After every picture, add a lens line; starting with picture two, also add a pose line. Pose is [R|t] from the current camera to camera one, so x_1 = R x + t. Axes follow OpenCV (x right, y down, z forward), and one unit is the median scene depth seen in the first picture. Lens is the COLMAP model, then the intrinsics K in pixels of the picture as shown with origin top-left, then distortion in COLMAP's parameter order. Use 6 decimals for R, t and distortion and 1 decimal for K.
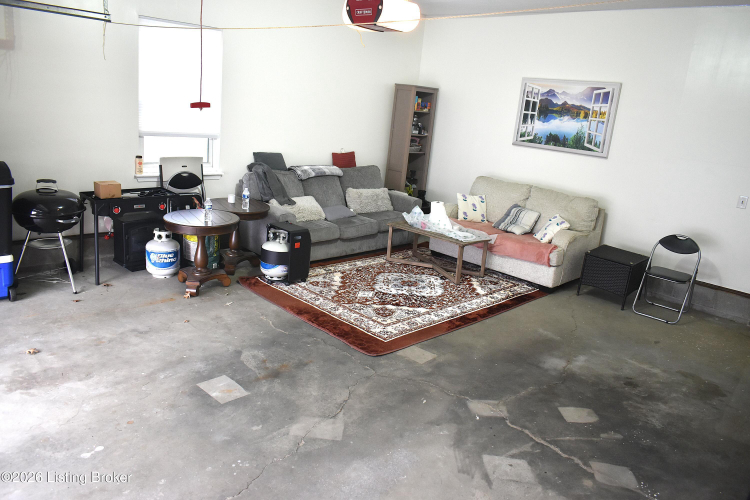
lens RADIAL K [[576.6, 0, 375.0], [0, 576.6, 250.0], [0, 0, 1]] dist [-0.022091, 0.013343]
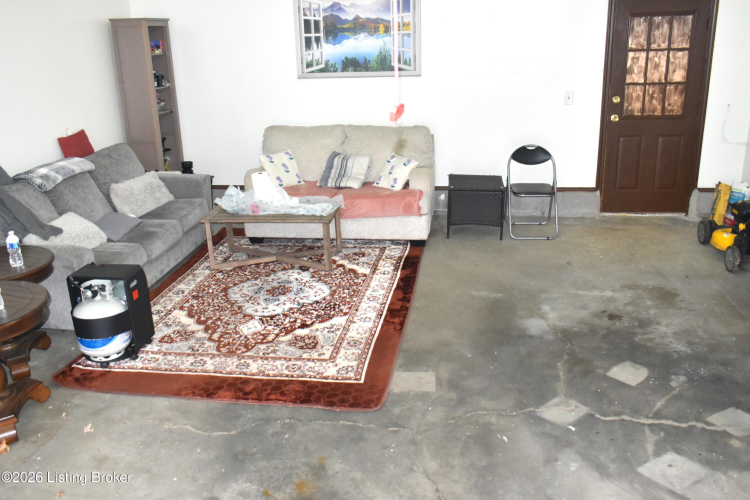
lens RADIAL K [[656.9, 0, 375.0], [0, 656.9, 250.0], [0, 0, 1]] dist [-0.016052, -0.002318]
pose [[0.796328, -0.303694, 0.523099, -0.260642], [0.255013, 0.952767, 0.164932, -0.096974], [-0.548481, 0.002057, 0.836161, 0.229359]]
